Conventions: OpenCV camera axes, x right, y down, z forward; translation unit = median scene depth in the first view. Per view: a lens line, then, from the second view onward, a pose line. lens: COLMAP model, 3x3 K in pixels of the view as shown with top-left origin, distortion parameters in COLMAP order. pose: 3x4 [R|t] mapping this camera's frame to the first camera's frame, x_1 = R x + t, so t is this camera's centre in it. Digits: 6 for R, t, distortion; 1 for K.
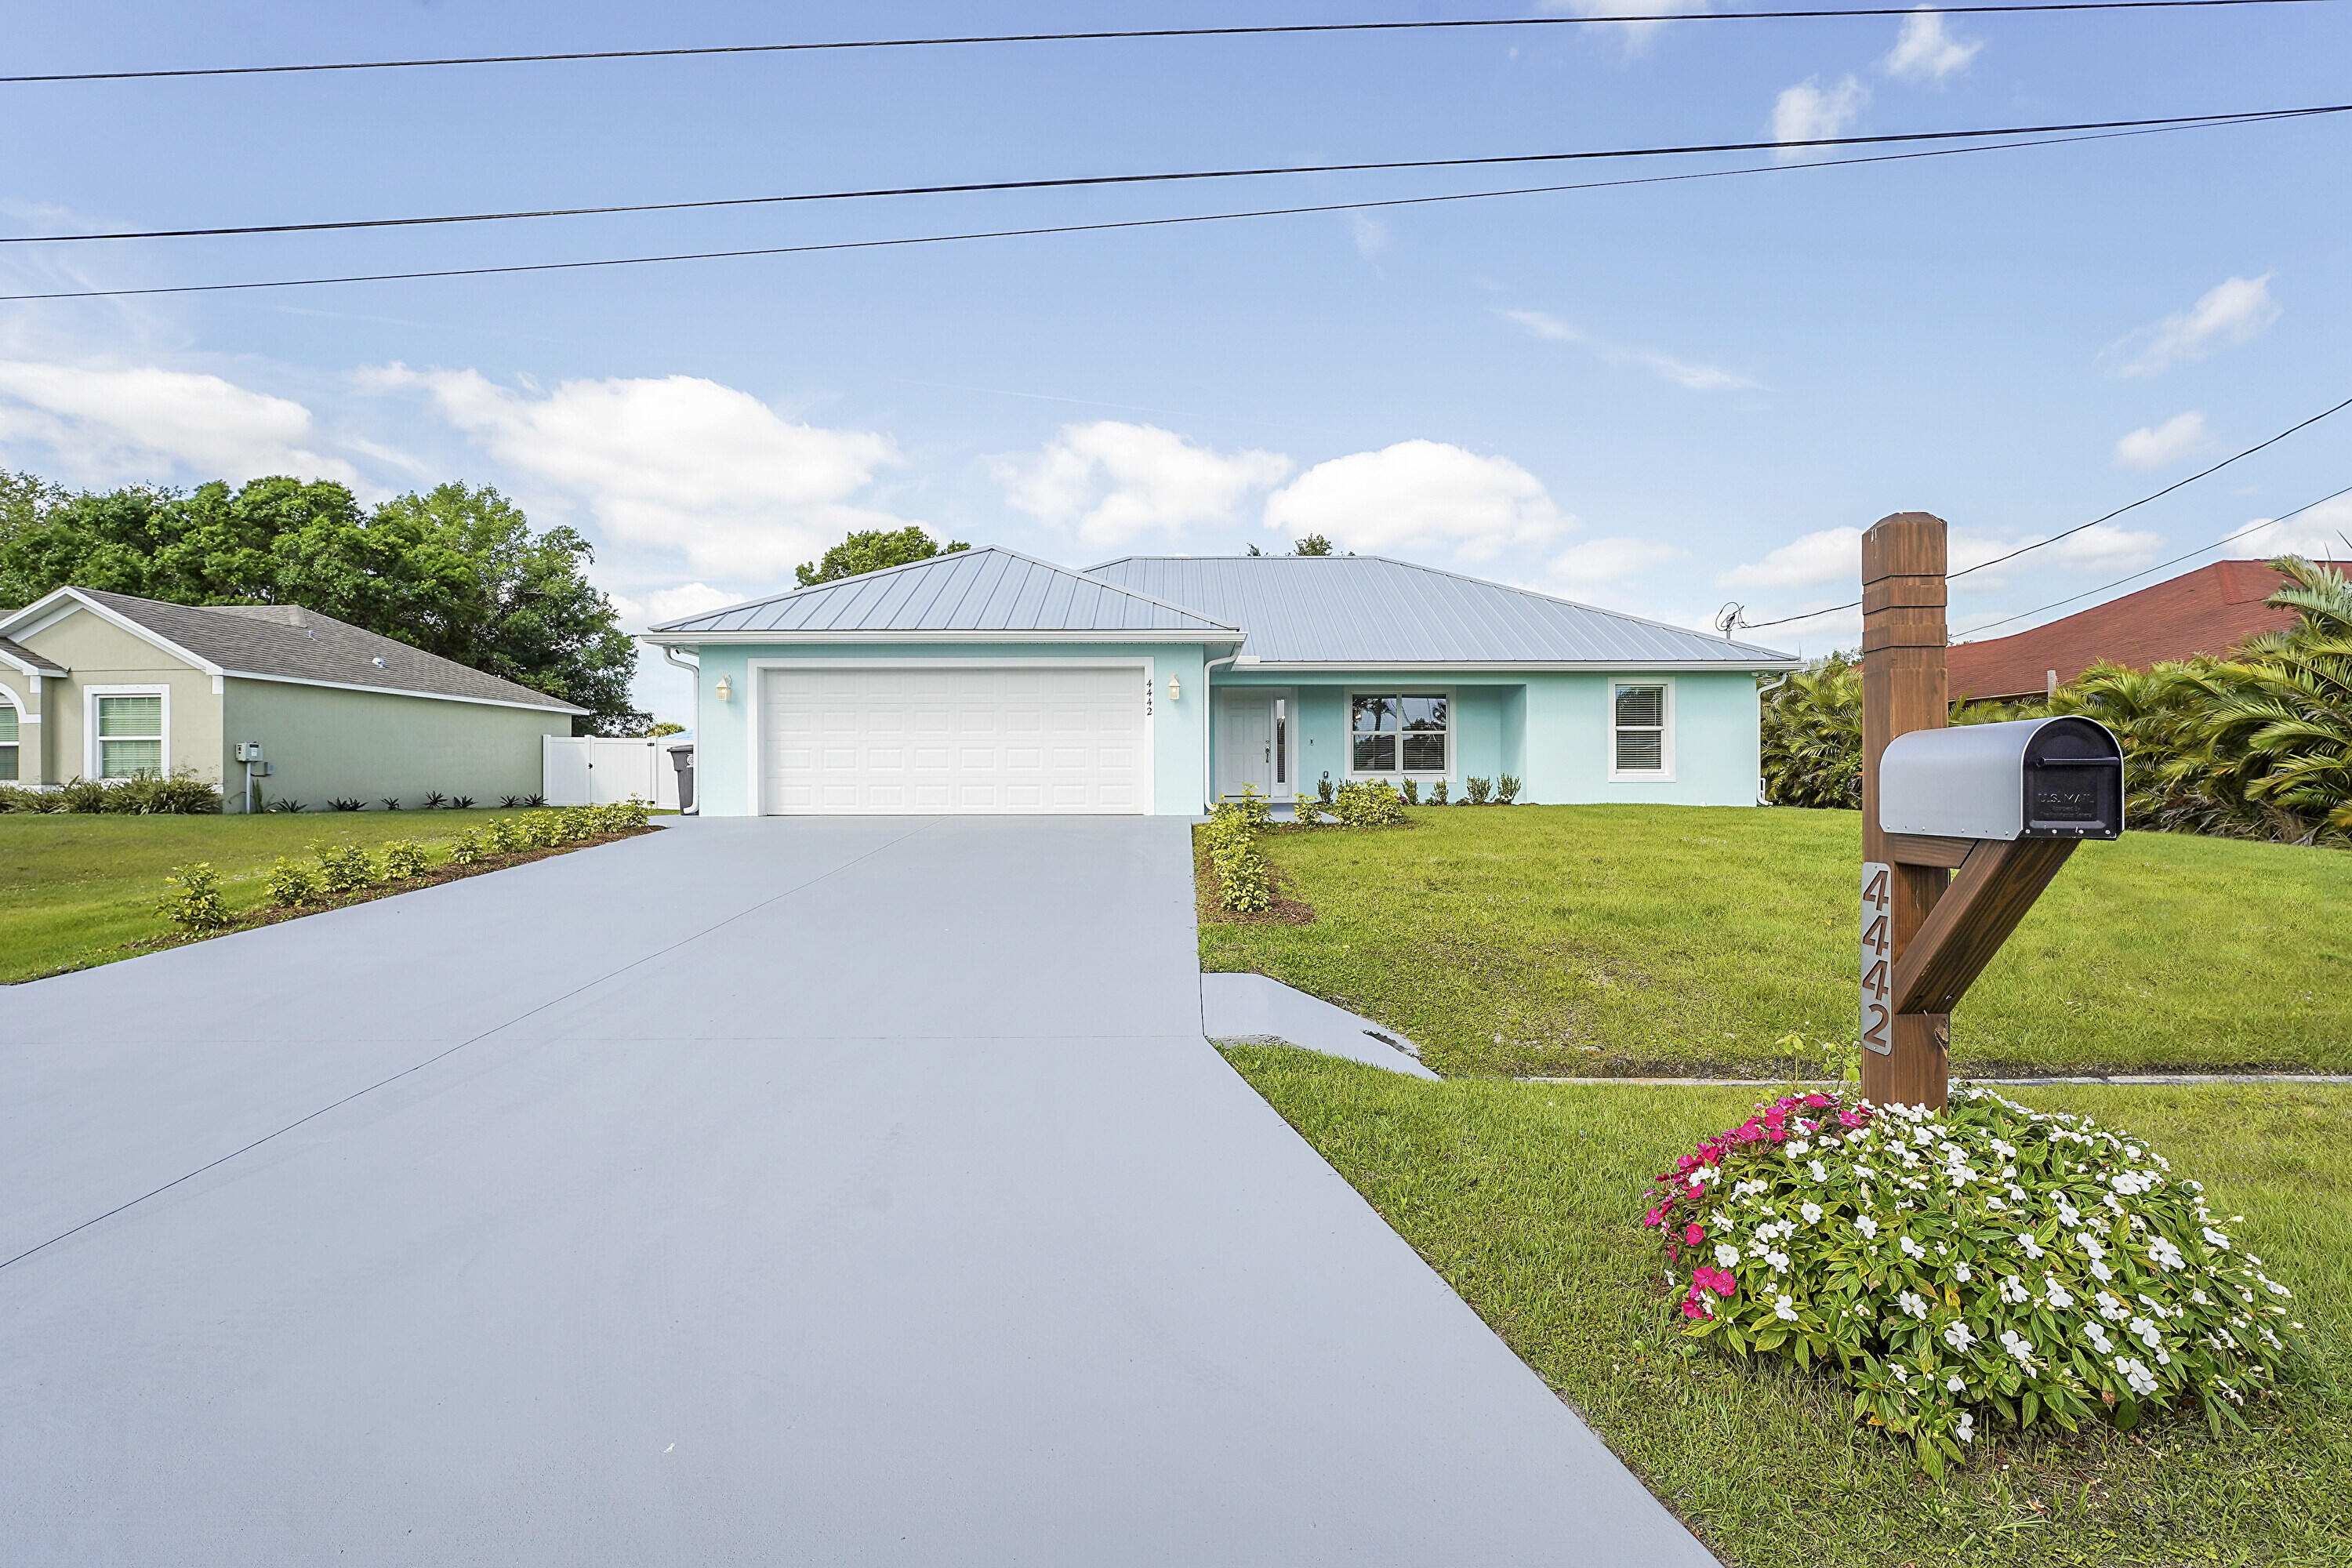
lens RADIAL K [[1094.7, 0, 1176.0], [0, 1094.7, 784.0], [0, 0, 1]] dist [-0.027013, -0.000490]
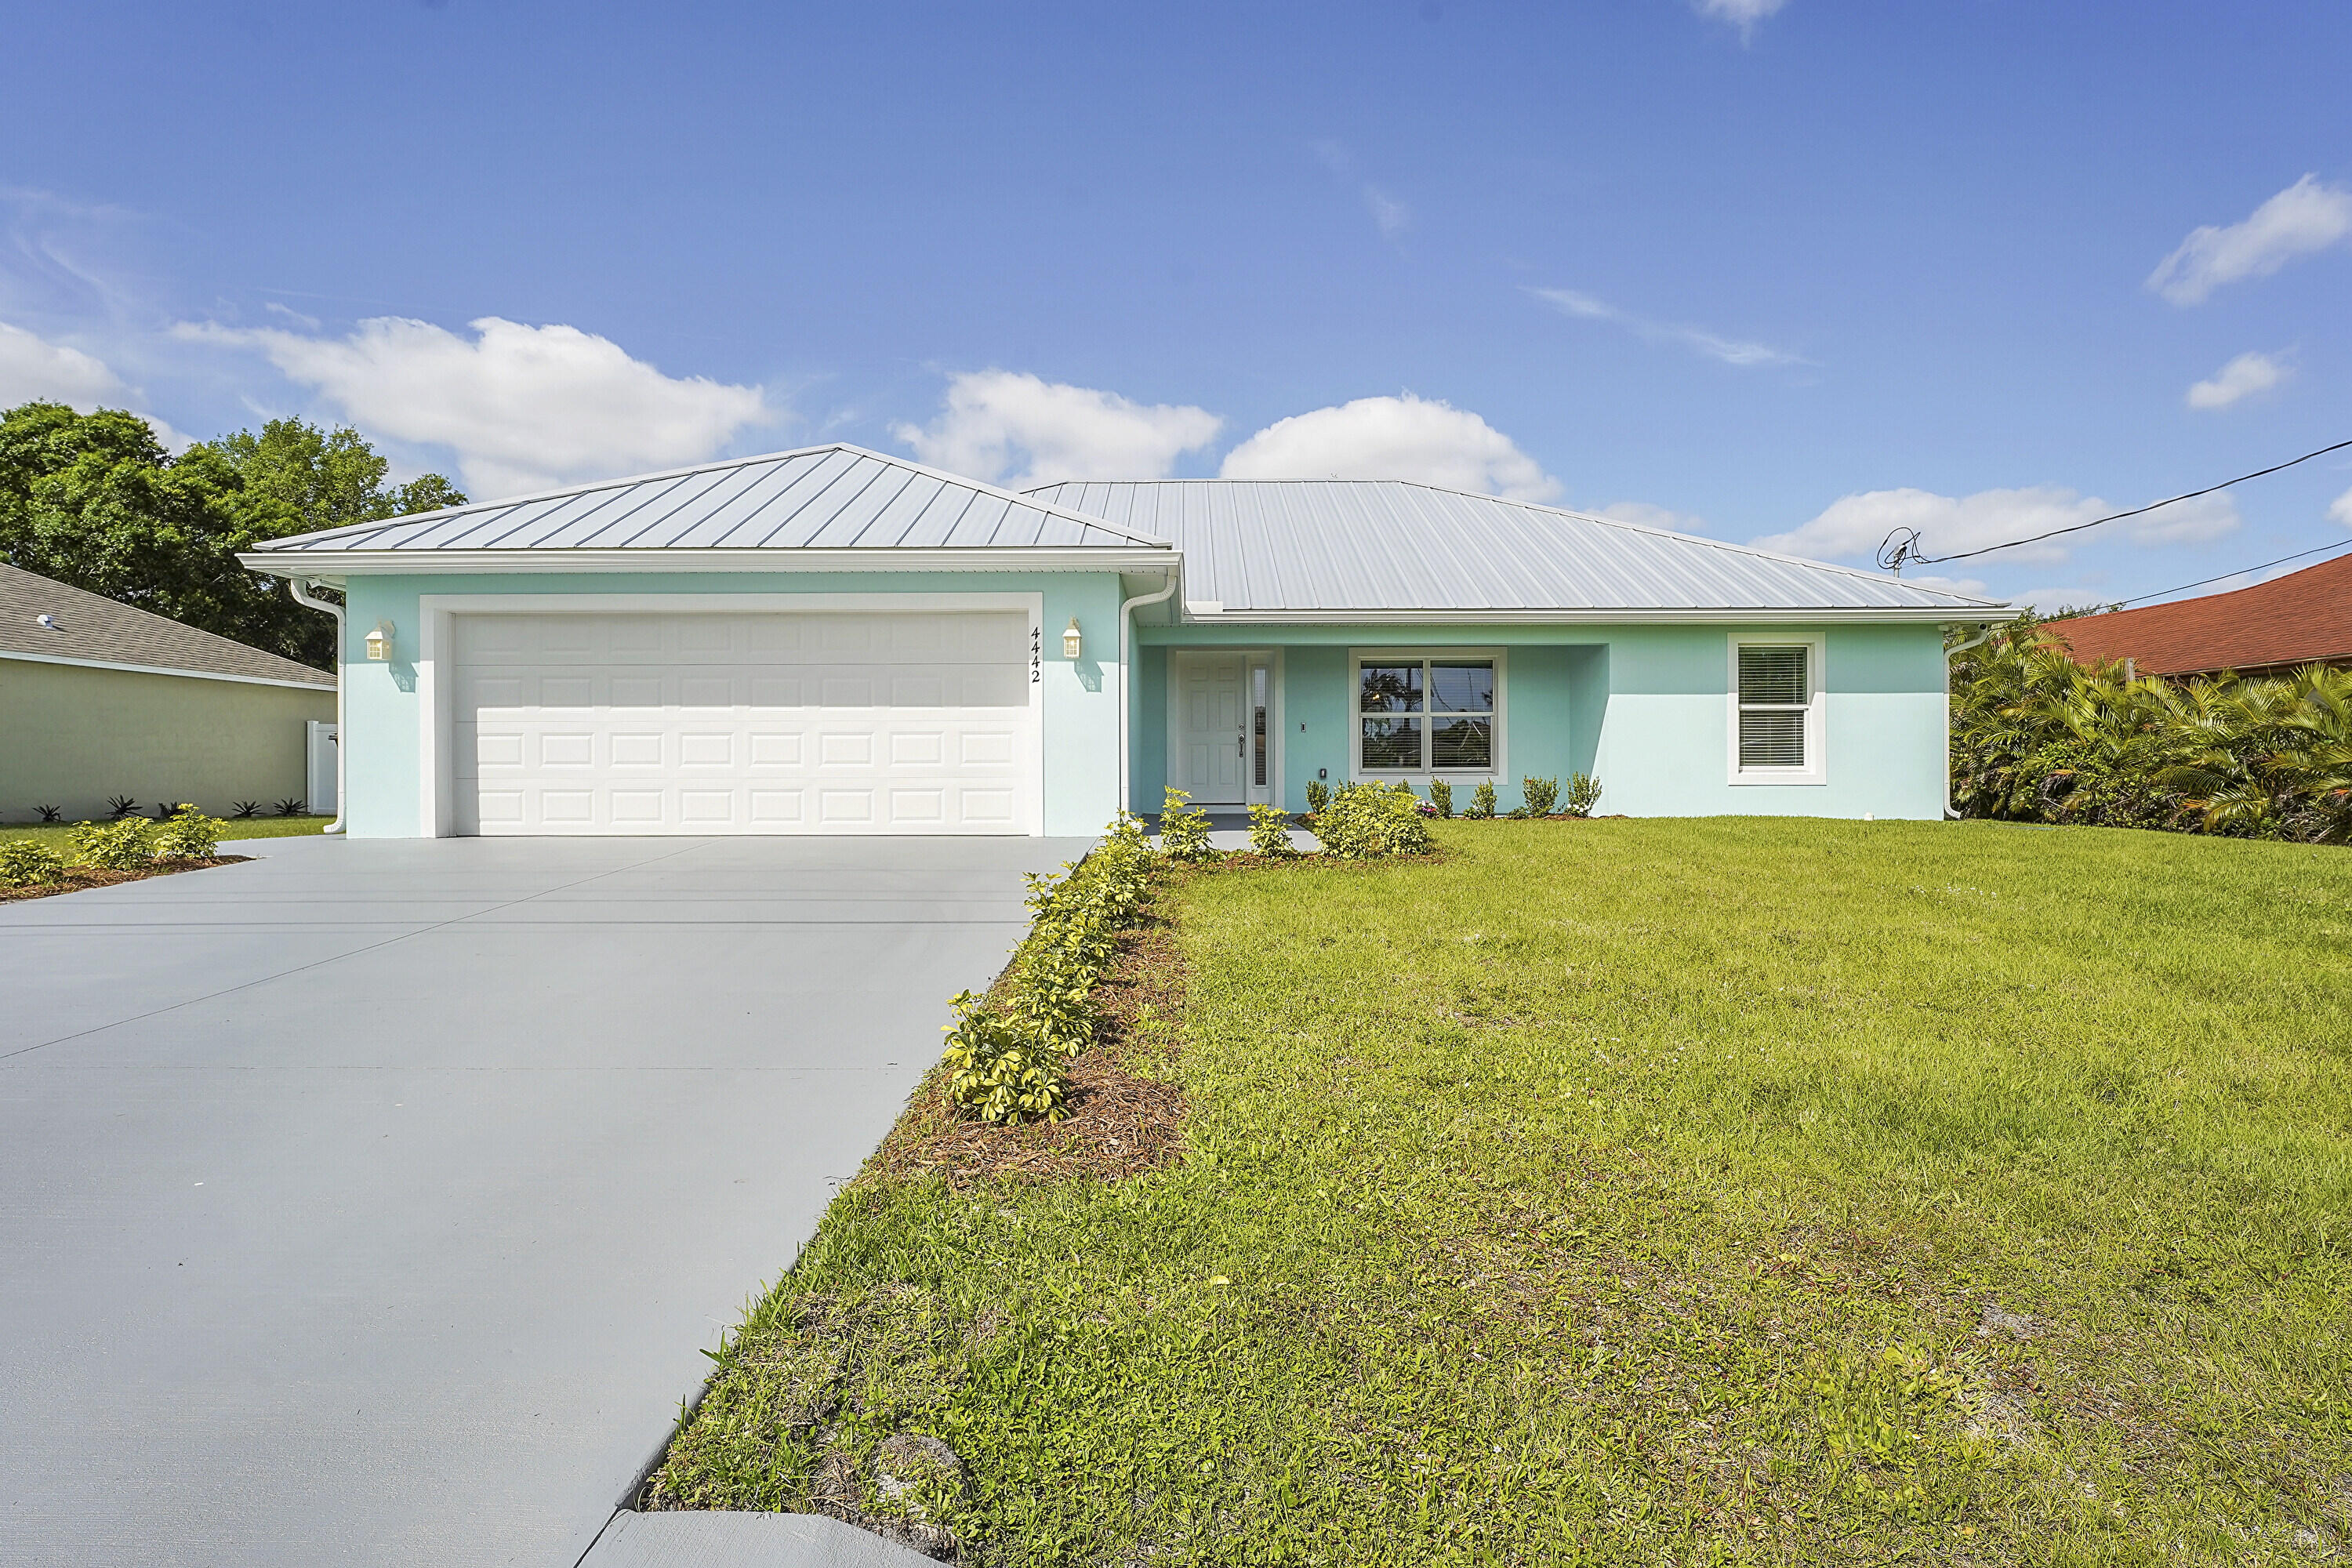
lens RADIAL K [[1222.1, 0, 1176.0], [0, 1222.1, 784.0], [0, 0, 1]] dist [-0.011585, 0.001330]
pose [[0.999959, 0.000511, -0.009031, 0.051617], [-0.000502, 0.999999, 0.001065, -0.002917], [0.009032, -0.001061, 0.999959, 0.218222]]
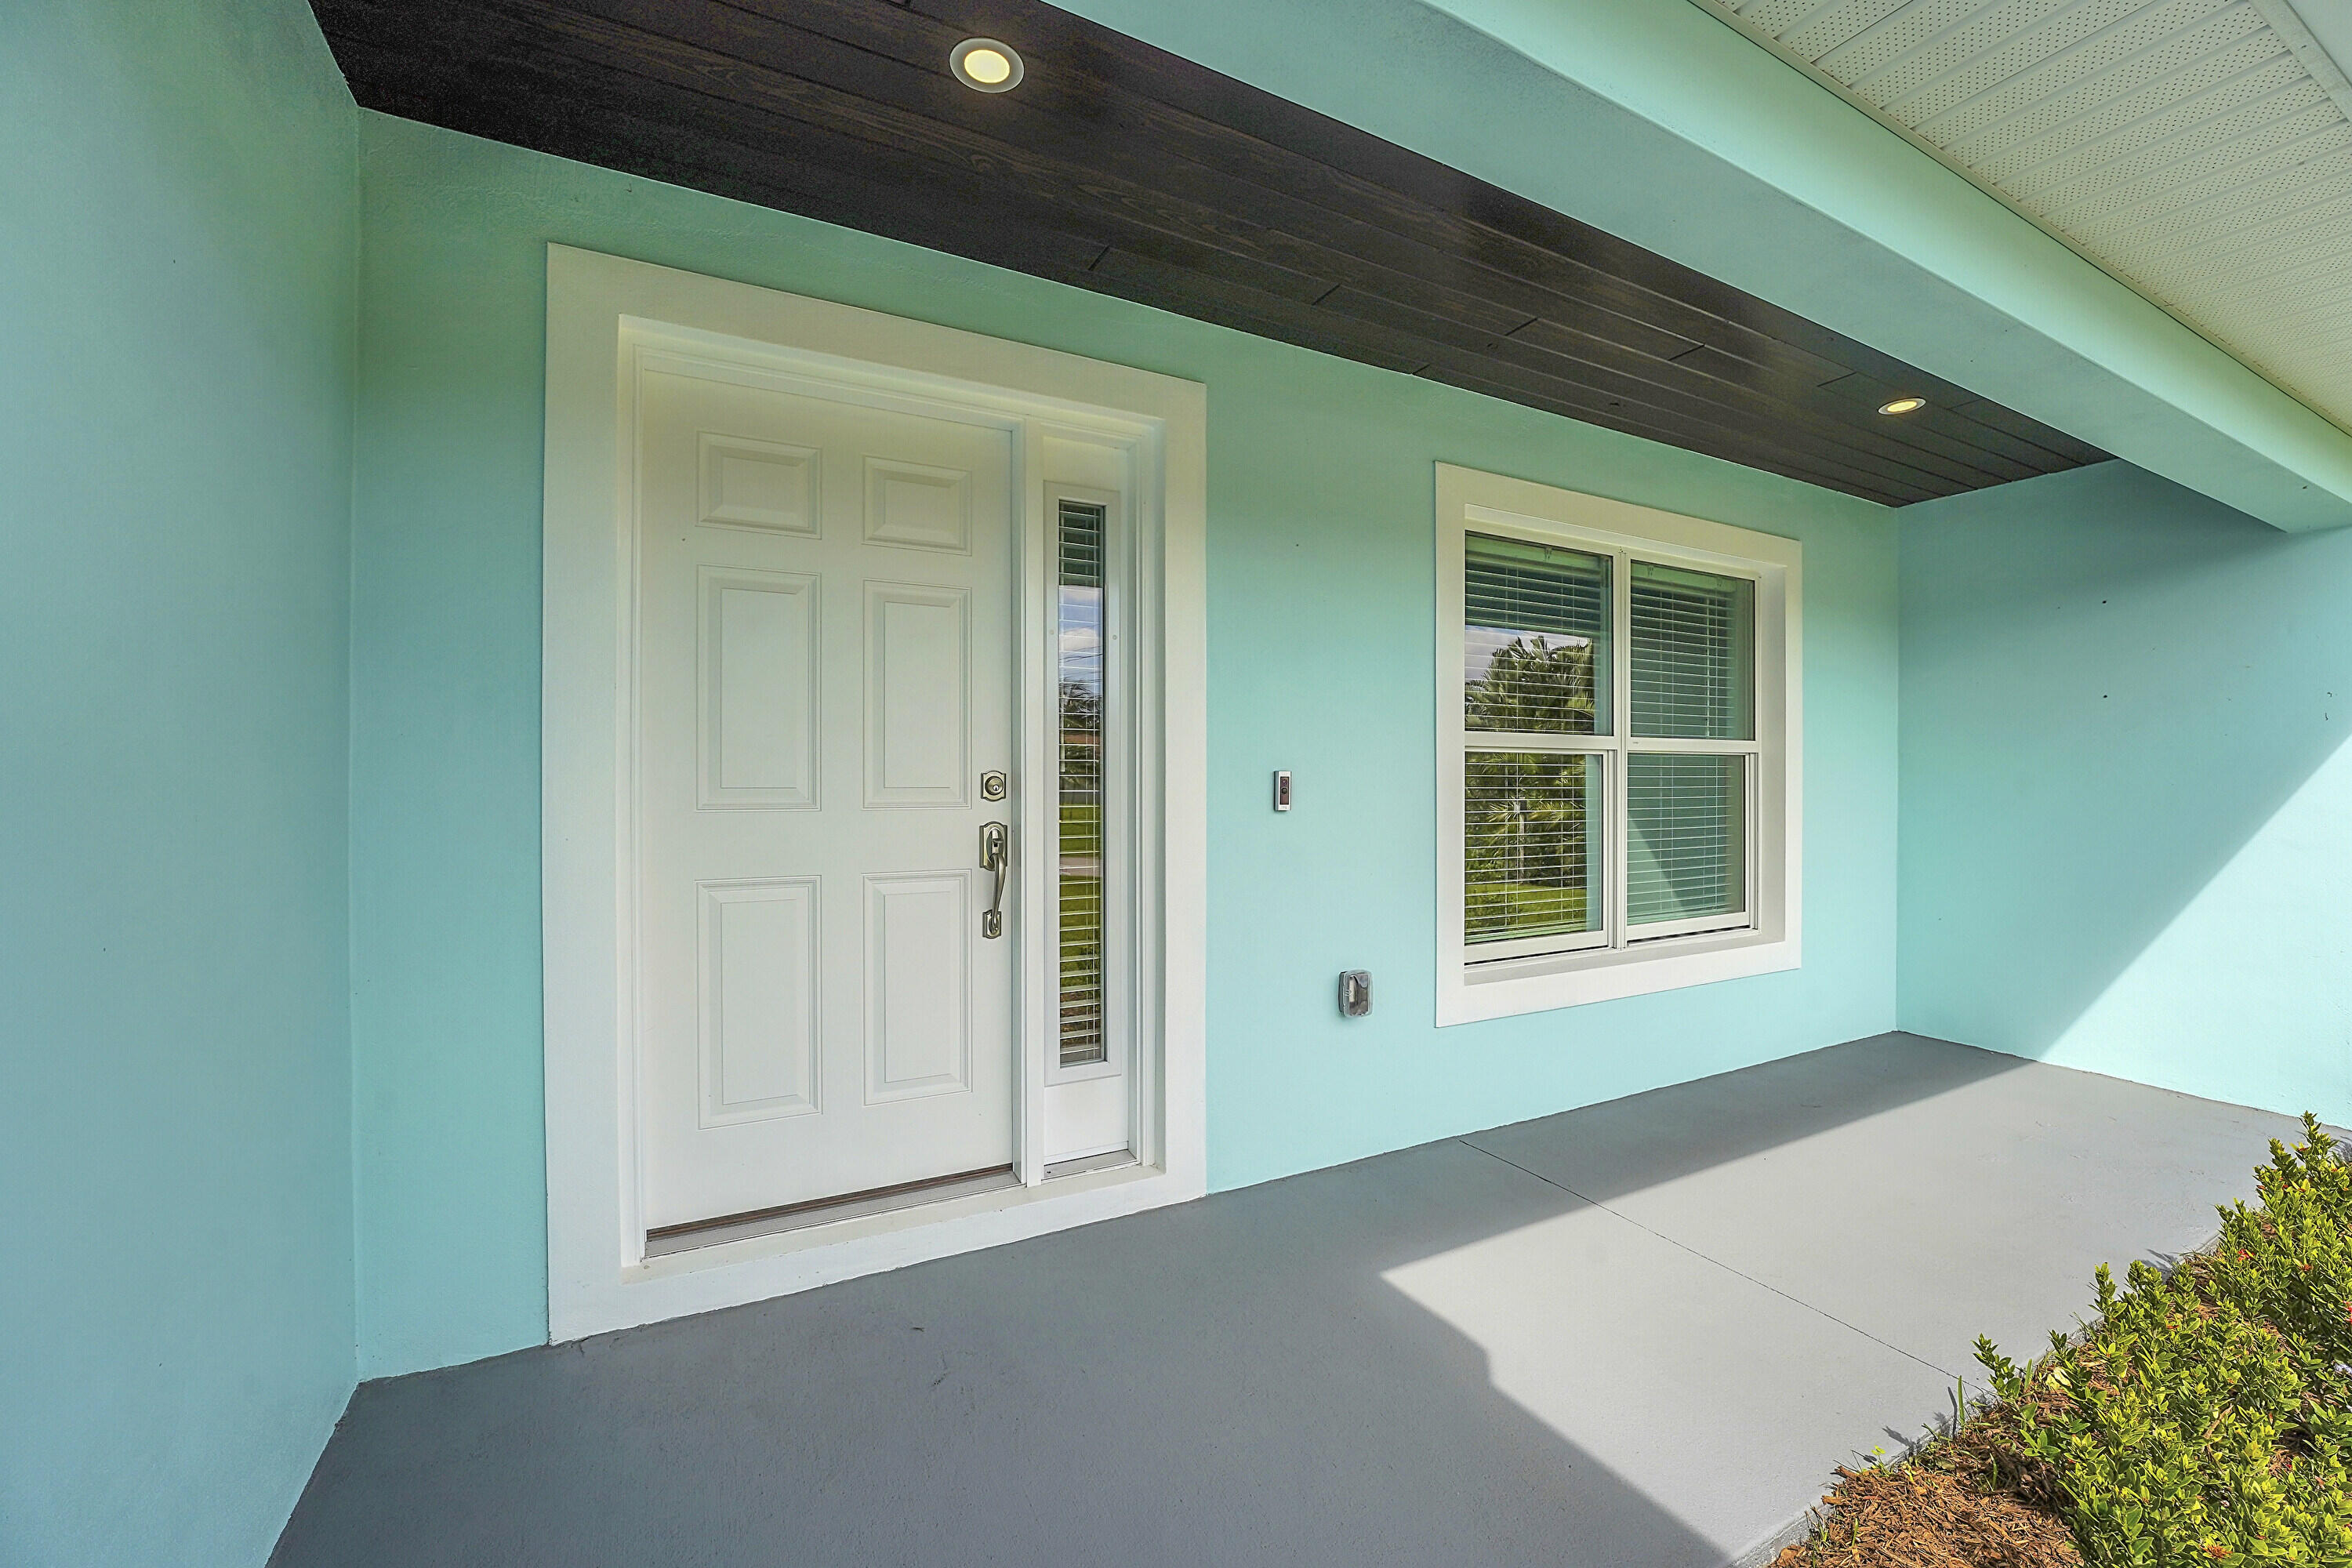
lens RADIAL K [[962.2, 0, 1183.3], [0, 962.2, 785.7], [0, 0, 1]] dist [-0.029034, 0.002583]
pose [[0.866819, 0.001163, 0.498622, 0.045994], [-0.001531, 0.999999, 0.000330, -0.042600], [-0.498621, -0.001050, 0.866819, 0.965200]]
